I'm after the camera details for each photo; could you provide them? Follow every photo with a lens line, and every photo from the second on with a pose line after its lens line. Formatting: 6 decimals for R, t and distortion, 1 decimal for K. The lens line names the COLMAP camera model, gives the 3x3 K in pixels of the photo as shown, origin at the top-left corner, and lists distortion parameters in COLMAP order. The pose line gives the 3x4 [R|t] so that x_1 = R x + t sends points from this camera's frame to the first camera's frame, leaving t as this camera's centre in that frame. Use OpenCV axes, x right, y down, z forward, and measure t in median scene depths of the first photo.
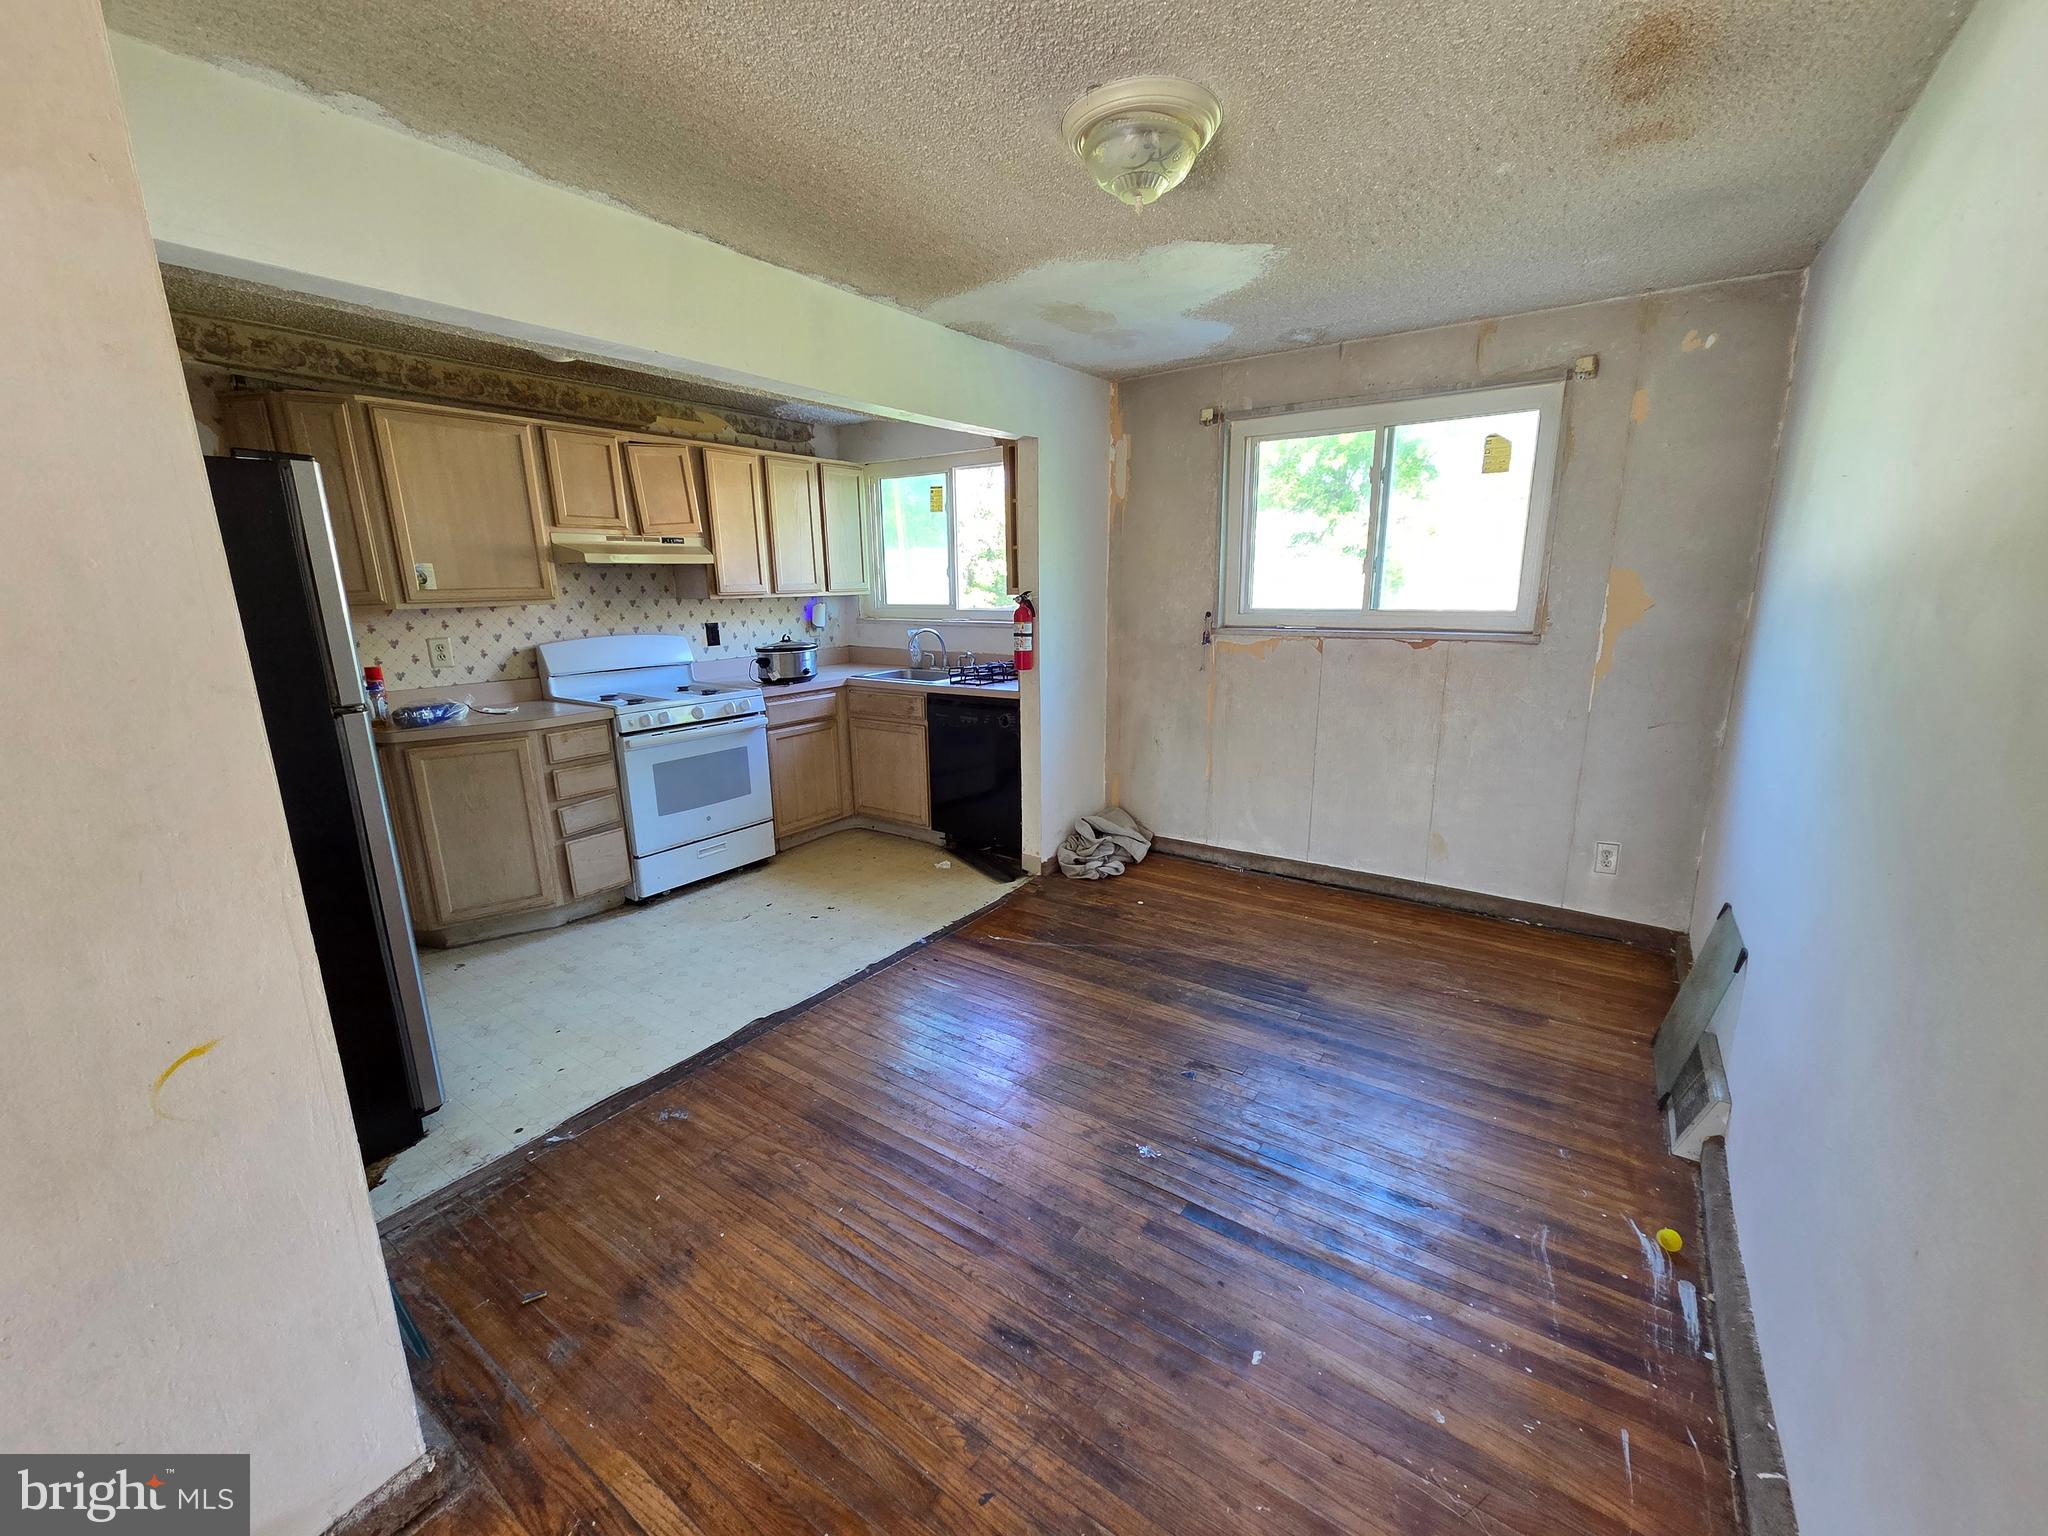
lens RADIAL K [[833.4, 0, 1025.4], [0, 833.4, 781.0], [0, 0, 1]] dist [0.009151, -0.003943]
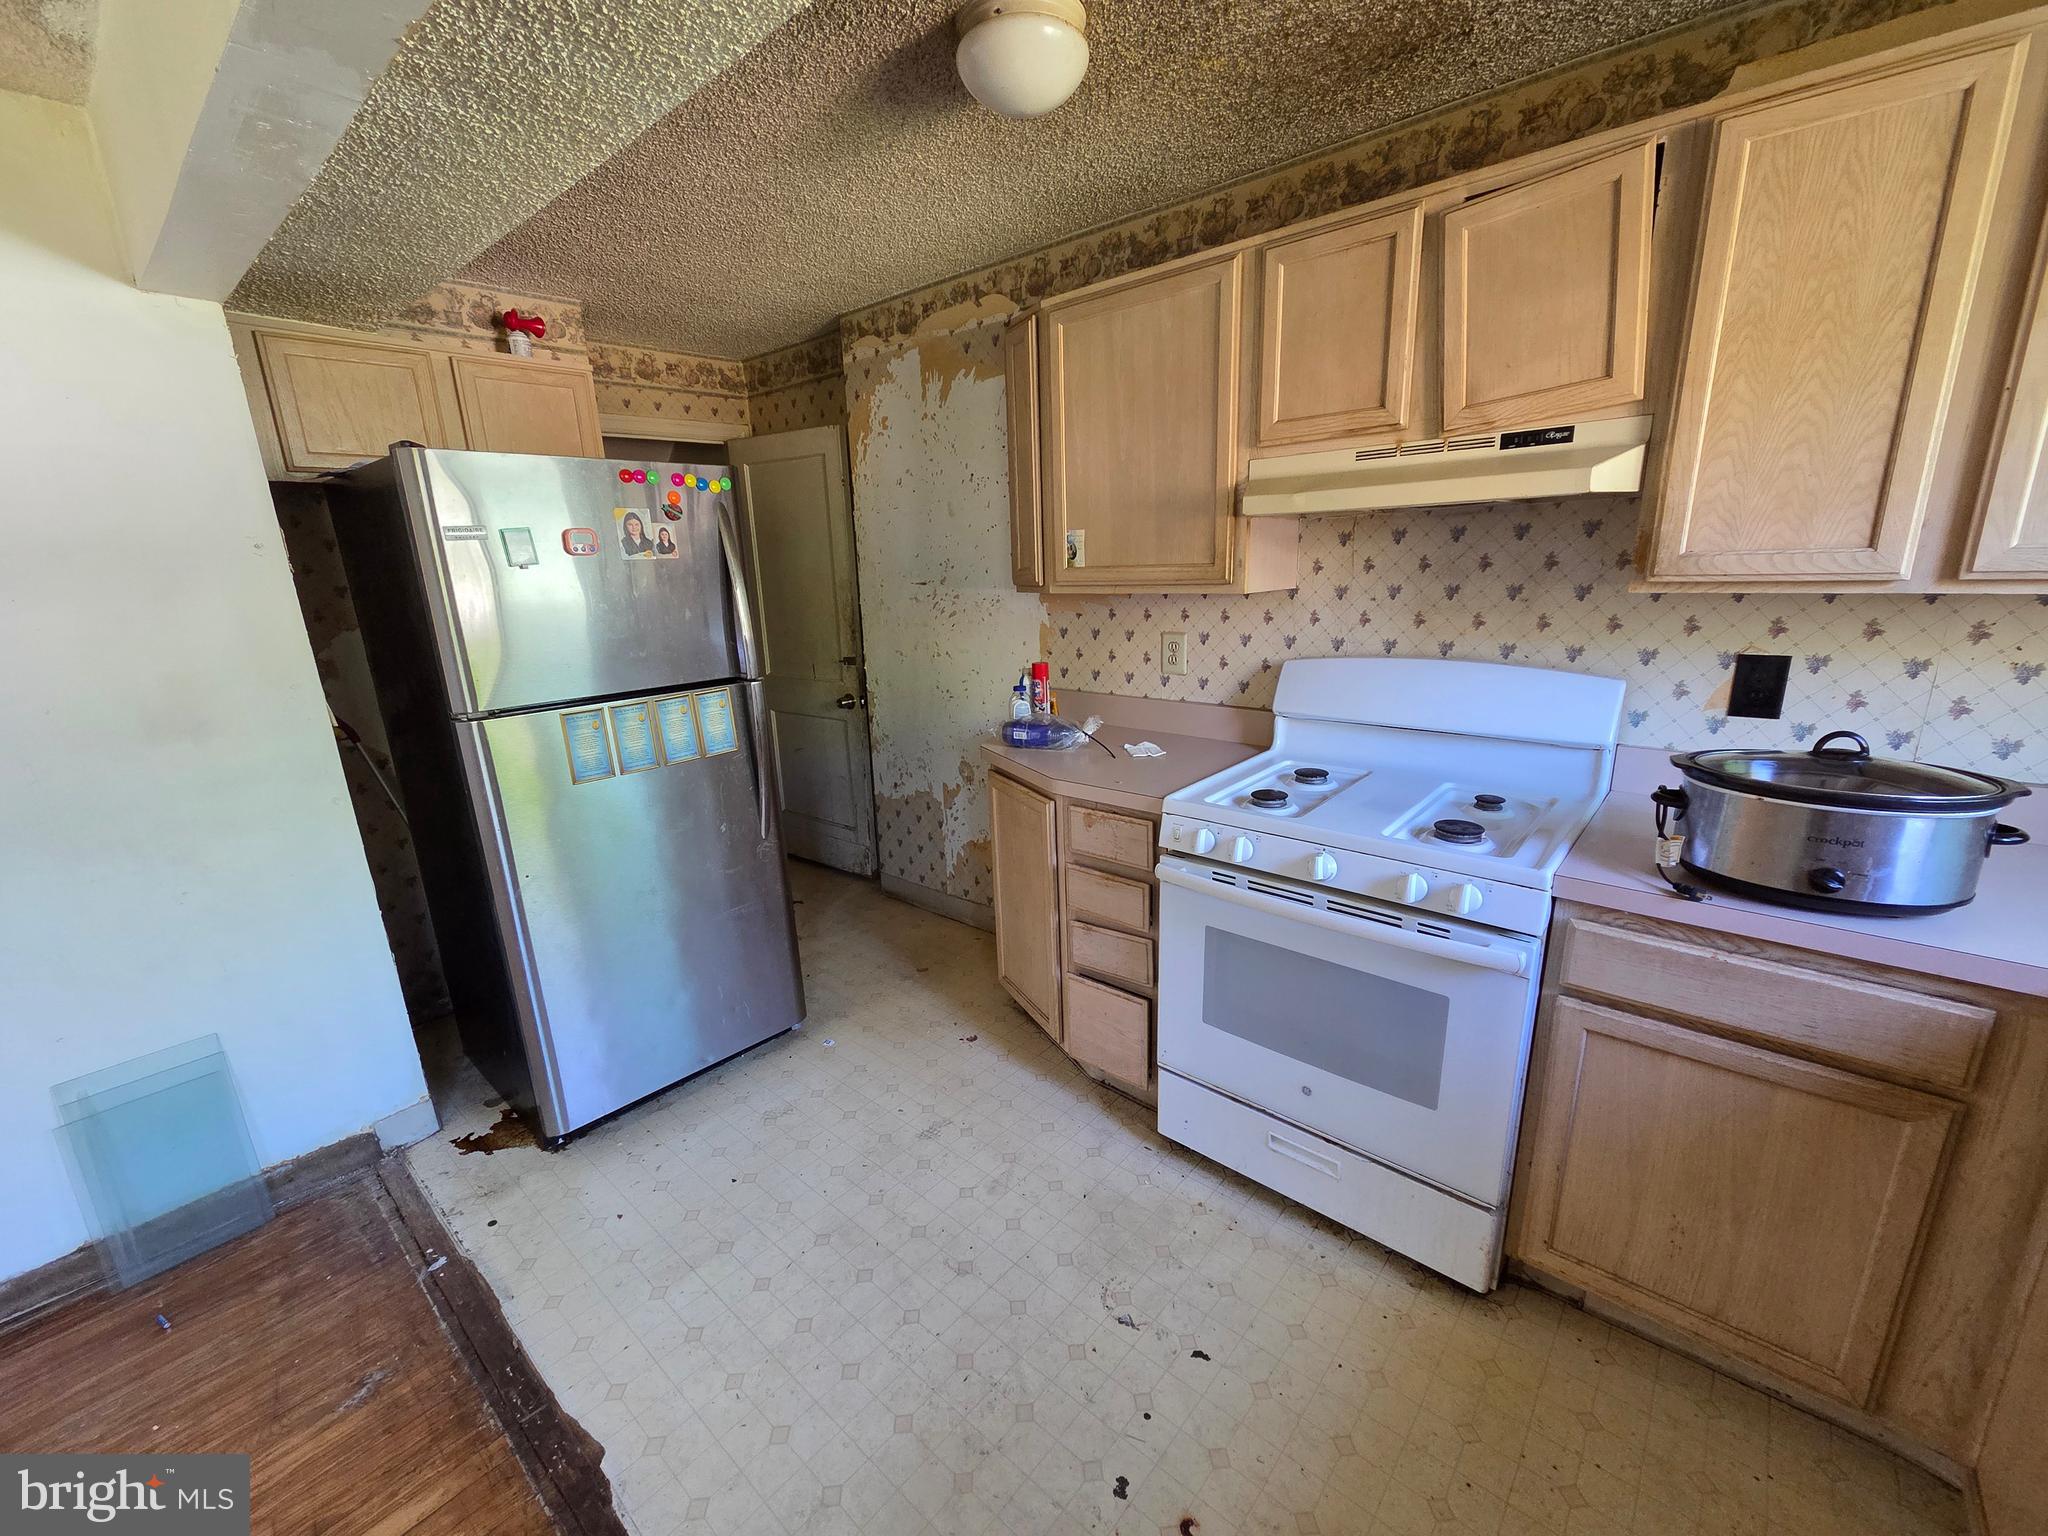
lens RADIAL K [[833.4, 0, 1025.4], [0, 833.4, 781.0], [0, 0, 1]] dist [0.009151, -0.003943]
pose [[-0.111372, 0.277361, -0.954289, 0.016077], [-0.199044, 0.934579, 0.294863, -0.216235], [0.973642, 0.222785, -0.048878, 0.860525]]
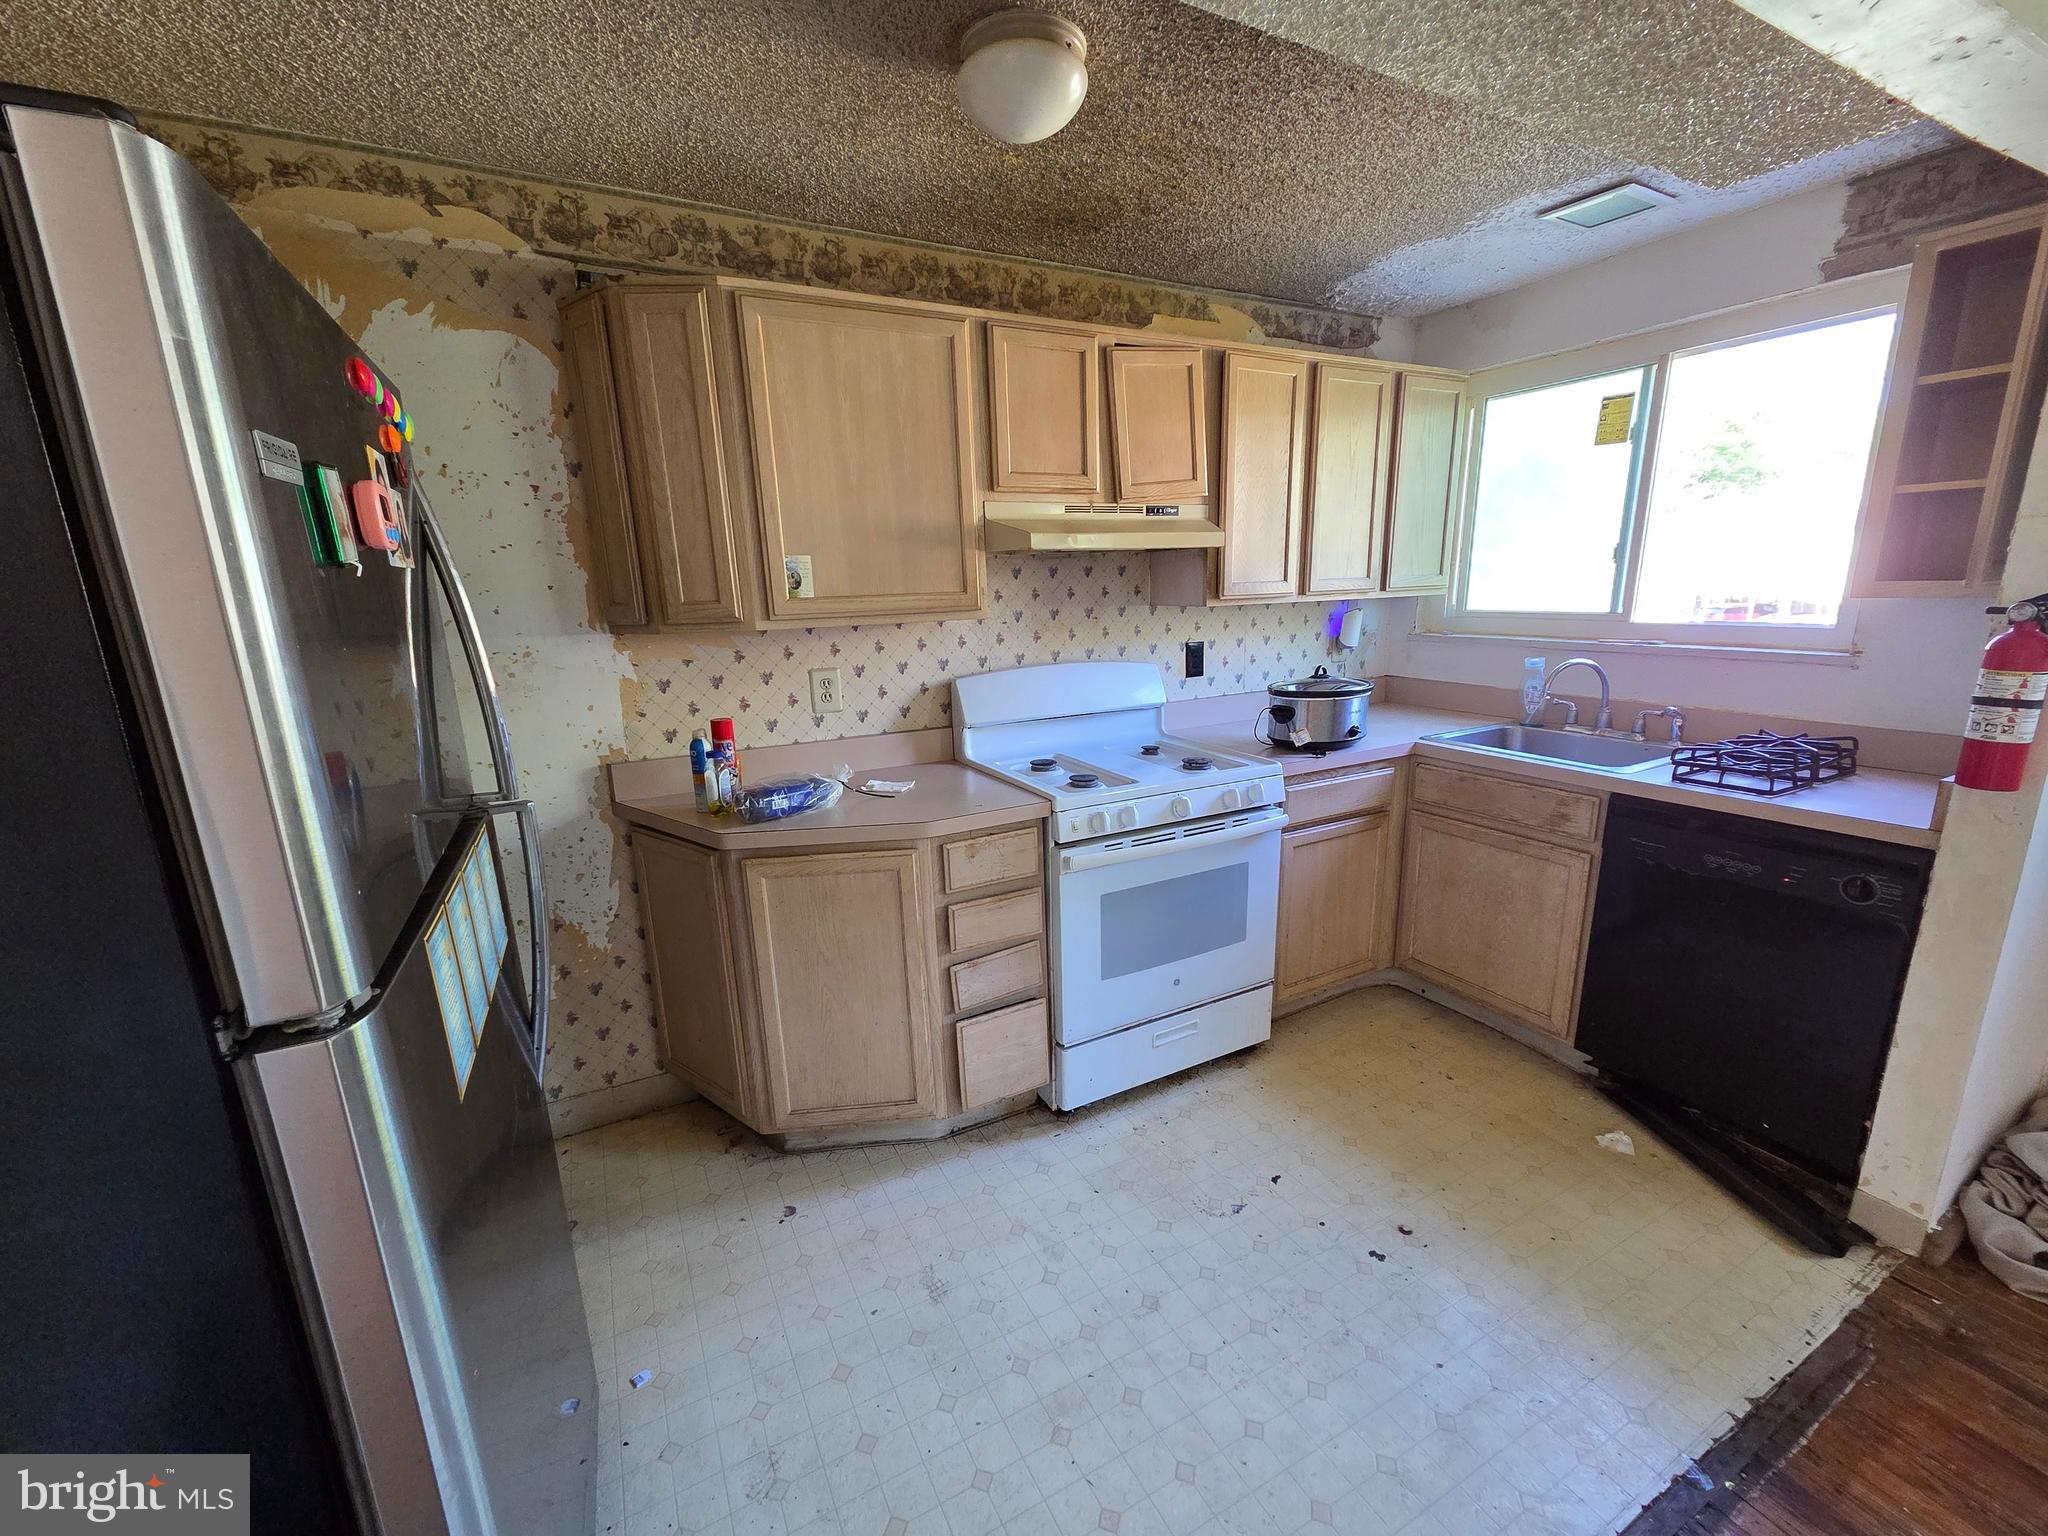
lens RADIAL K [[833.4, 0, 1025.4], [0, 833.4, 781.0], [0, 0, 1]] dist [0.009151, -0.003943]
pose [[0.889642, 0.094812, -0.446709, -0.231332], [-0.091972, 0.995365, 0.028095, -0.105350], [0.447302, 0.016091, 0.894238, 0.436526]]
